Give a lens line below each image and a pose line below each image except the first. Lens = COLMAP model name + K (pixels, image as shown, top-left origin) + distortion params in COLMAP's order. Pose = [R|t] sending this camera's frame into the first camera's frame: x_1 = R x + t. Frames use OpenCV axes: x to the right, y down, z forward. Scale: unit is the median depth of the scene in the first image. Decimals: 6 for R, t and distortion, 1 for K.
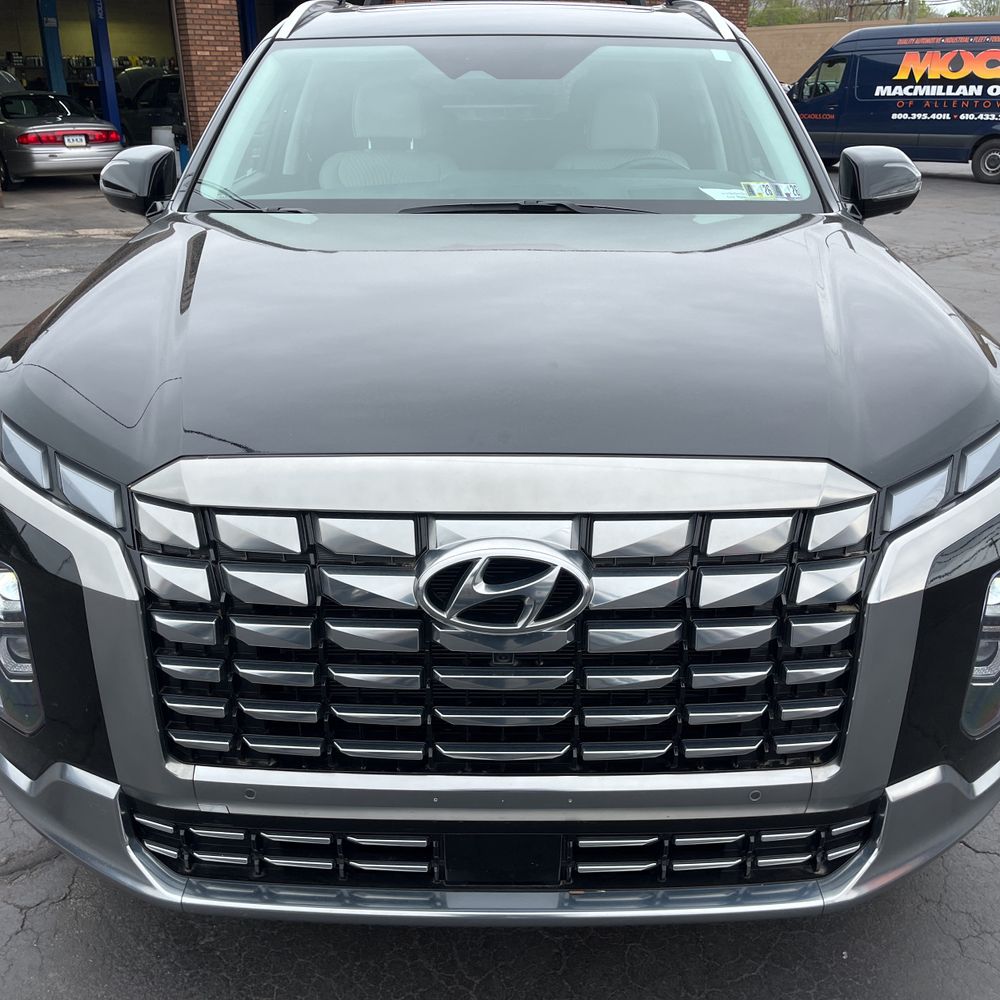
lens RADIAL K [[1025.1, 0, 499.2], [0, 1025.1, 496.2], [0, 0, 1]] dist [0.049051, -0.056262]
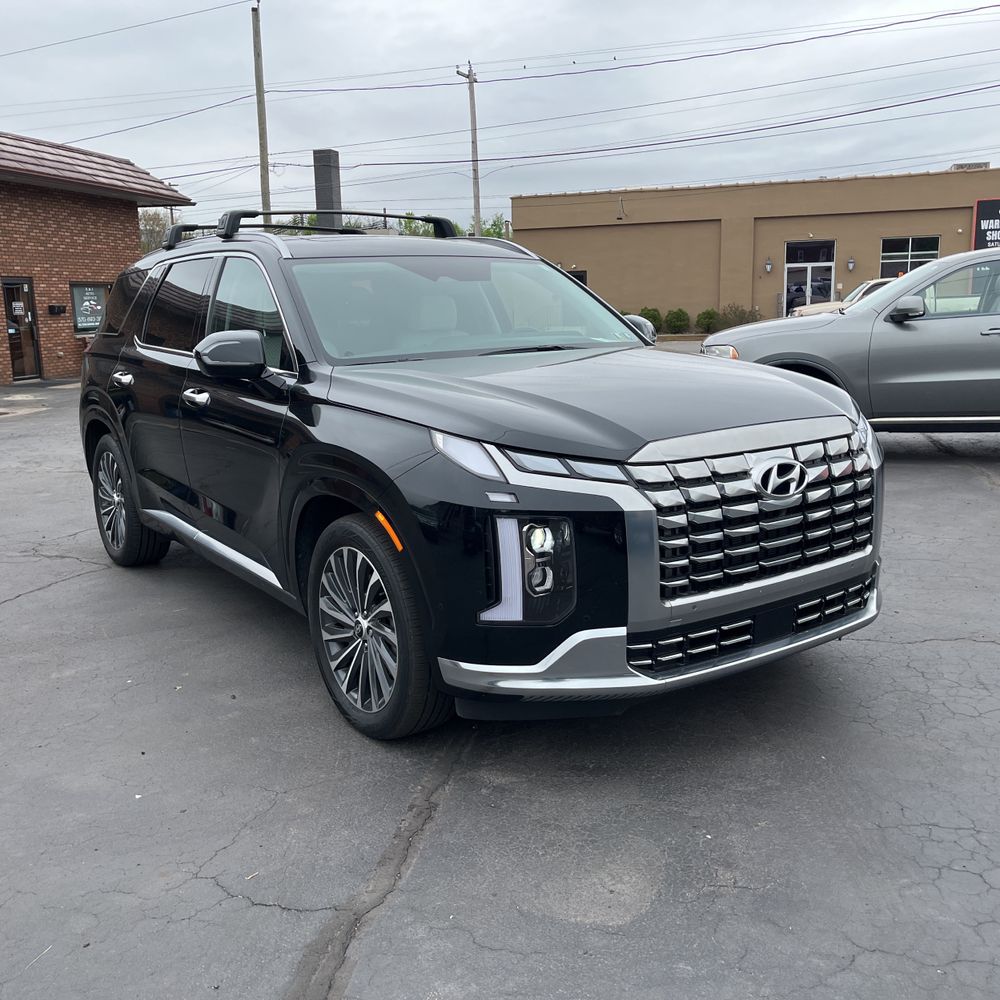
lens RADIAL K [[1033.1, 0, 502.5], [0, 1033.1, 487.7], [0, 0, 1]] dist [0.036373, -0.010048]
pose [[0.808747, -0.126961, 0.574290, -1.584330], [0.242314, 0.961631, -0.128648, 0.222899], [-0.535921, 0.243203, 0.808481, -0.450812]]
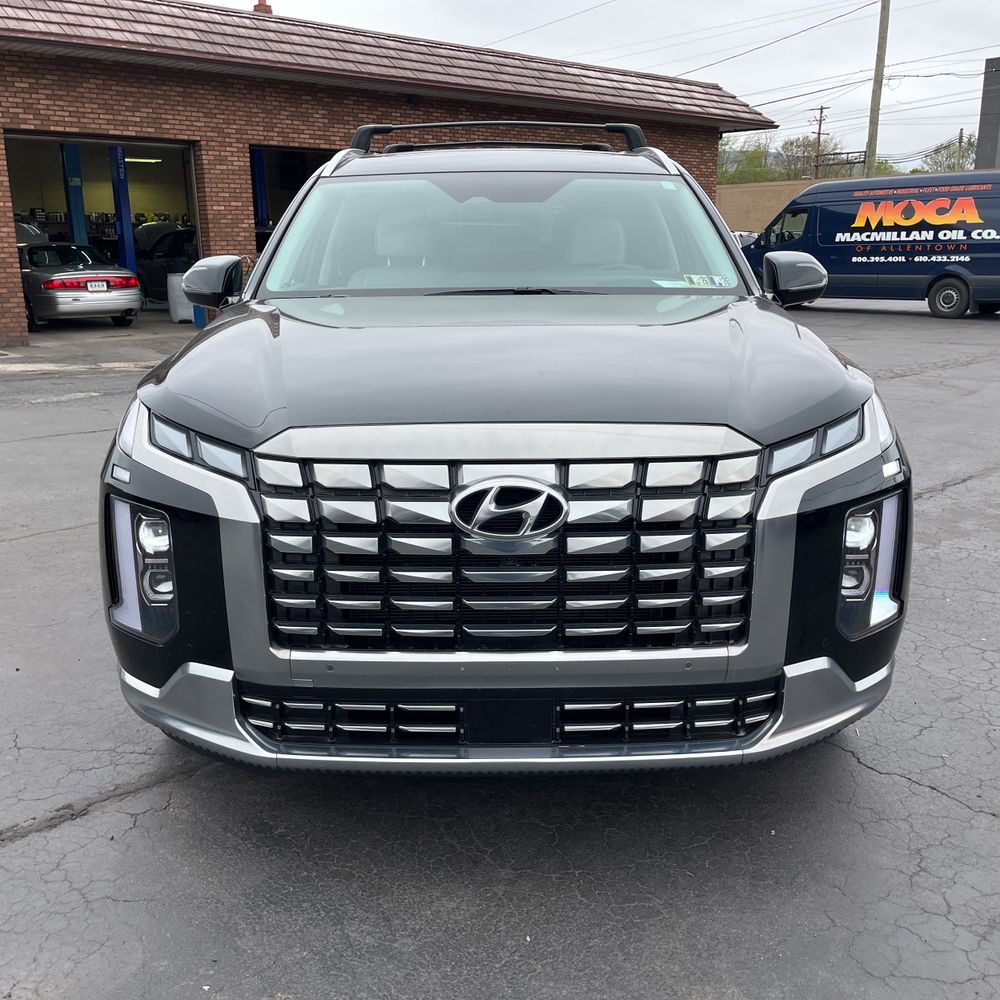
lens RADIAL K [[1023.7, 0, 497.6], [0, 1023.7, 502.9], [0, 0, 1]] dist [0.056156, -0.051577]
pose [[0.999923, -0.010050, 0.007335, -0.020225], [0.010914, 0.991550, -0.129264, 0.237271], [-0.005974, 0.129334, 0.991583, -0.403735]]
